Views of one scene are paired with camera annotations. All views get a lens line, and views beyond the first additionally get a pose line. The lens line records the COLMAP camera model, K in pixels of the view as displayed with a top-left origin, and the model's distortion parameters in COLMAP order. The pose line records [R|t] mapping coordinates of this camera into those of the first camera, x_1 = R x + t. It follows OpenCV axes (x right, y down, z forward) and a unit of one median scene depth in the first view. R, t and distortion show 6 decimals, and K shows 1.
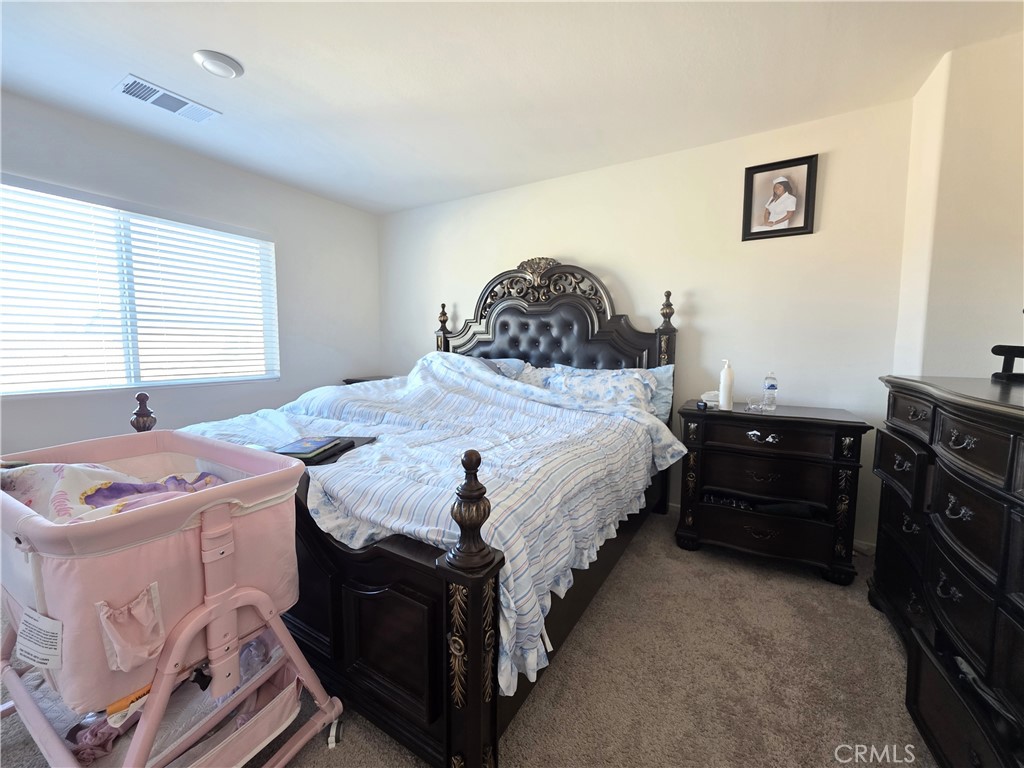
lens RADIAL K [[415.5, 0, 509.7], [0, 415.5, 382.3], [0, 0, 1]] dist [-0.002031, -0.000214]
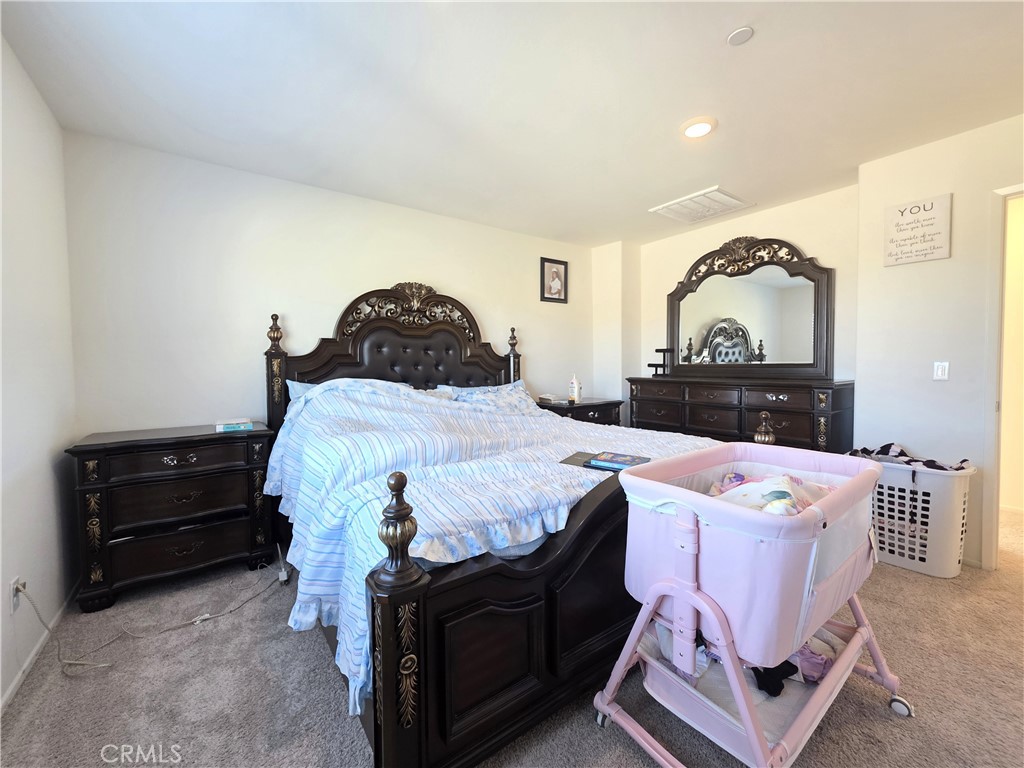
lens RADIAL K [[408.5, 0, 510.1], [0, 408.5, 380.1], [0, 0, 1]] dist [0.000383, 0.000339]
pose [[0.384258, -0.042063, 0.922267, -0.986435], [0.102440, 0.994736, 0.002687, -0.054075], [-0.917525, 0.093445, 0.386544, 0.544622]]
